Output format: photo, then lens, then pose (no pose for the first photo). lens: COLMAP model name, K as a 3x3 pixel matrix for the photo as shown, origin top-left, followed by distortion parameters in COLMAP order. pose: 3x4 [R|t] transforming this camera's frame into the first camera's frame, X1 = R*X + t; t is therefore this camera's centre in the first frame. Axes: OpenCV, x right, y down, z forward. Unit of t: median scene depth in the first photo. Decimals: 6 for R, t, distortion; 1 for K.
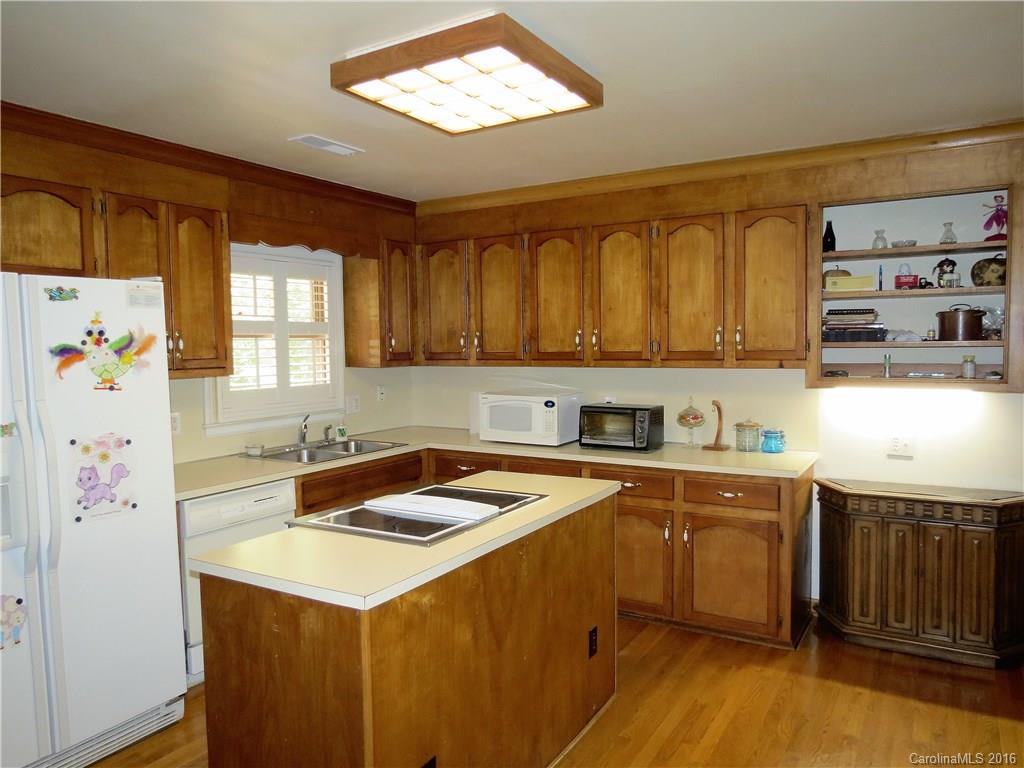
lens RADIAL K [[745.8, 0, 510.7], [0, 745.8, 382.4], [0, 0, 1]] dist [-0.030024, 0.004390]
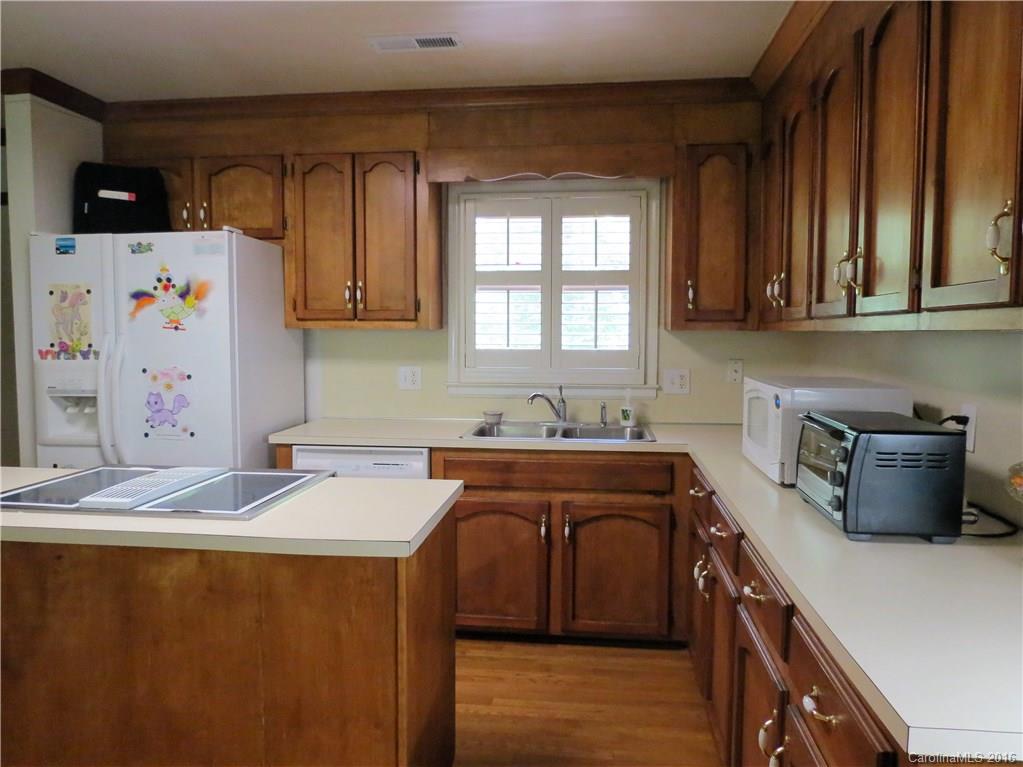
lens RADIAL K [[745.0, 0, 509.1], [0, 745.0, 385.1], [0, 0, 1]] dist [-0.030024, 0.004390]
pose [[0.391221, 0.082517, -0.916590, 0.726945], [-0.059012, 0.996172, 0.064493, -0.008547], [0.918403, 0.028858, 0.394592, 1.028932]]
